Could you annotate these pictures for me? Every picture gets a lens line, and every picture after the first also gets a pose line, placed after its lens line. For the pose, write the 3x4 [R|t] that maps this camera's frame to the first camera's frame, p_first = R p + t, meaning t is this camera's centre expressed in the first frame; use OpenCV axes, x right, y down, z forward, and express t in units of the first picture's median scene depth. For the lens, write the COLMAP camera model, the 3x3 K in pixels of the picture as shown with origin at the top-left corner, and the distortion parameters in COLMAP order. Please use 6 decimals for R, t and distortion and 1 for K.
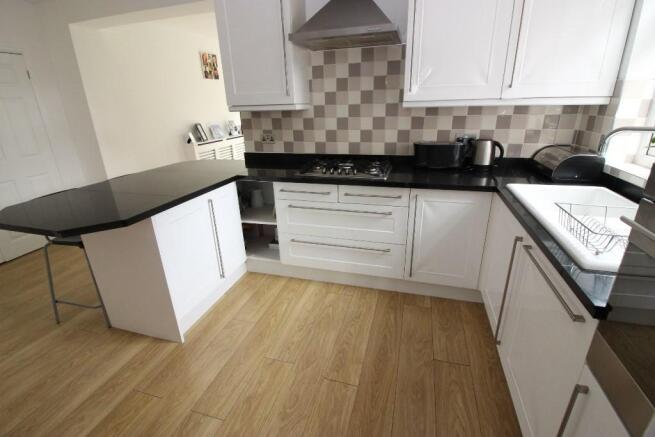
lens RADIAL K [[303.4, 0, 326.7], [0, 303.4, 214.9], [0, 0, 1]] dist [-0.000781, -0.013951]
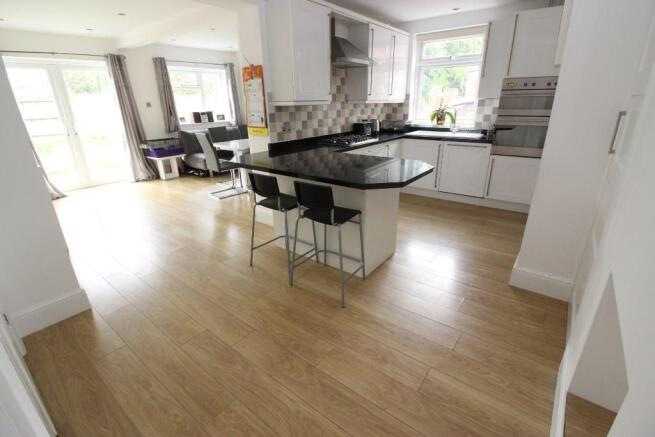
lens RADIAL K [[303.4, 0, 326.7], [0, 303.4, 214.9], [0, 0, 1]] dist [-0.000781, -0.013951]
pose [[0.362507, -0.306119, 0.880273, -1.356325], [0.325501, 0.926624, 0.188192, -0.111374], [-0.873291, 0.218309, 0.435550, 0.414051]]
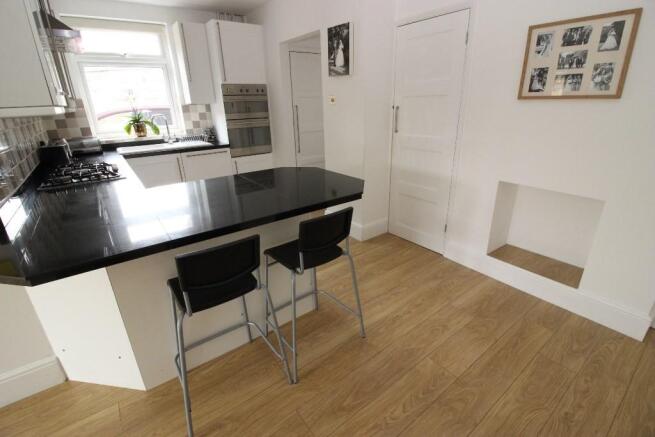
lens RADIAL K [[303.4, 0, 326.7], [0, 303.4, 214.9], [0, 0, 1]] dist [-0.000781, -0.013951]
pose [[-0.803881, -0.161343, 0.572490, -0.989945], [0.247475, 0.784509, 0.568596, -0.354307], [-0.540862, 0.598760, -0.590723, 1.070945]]
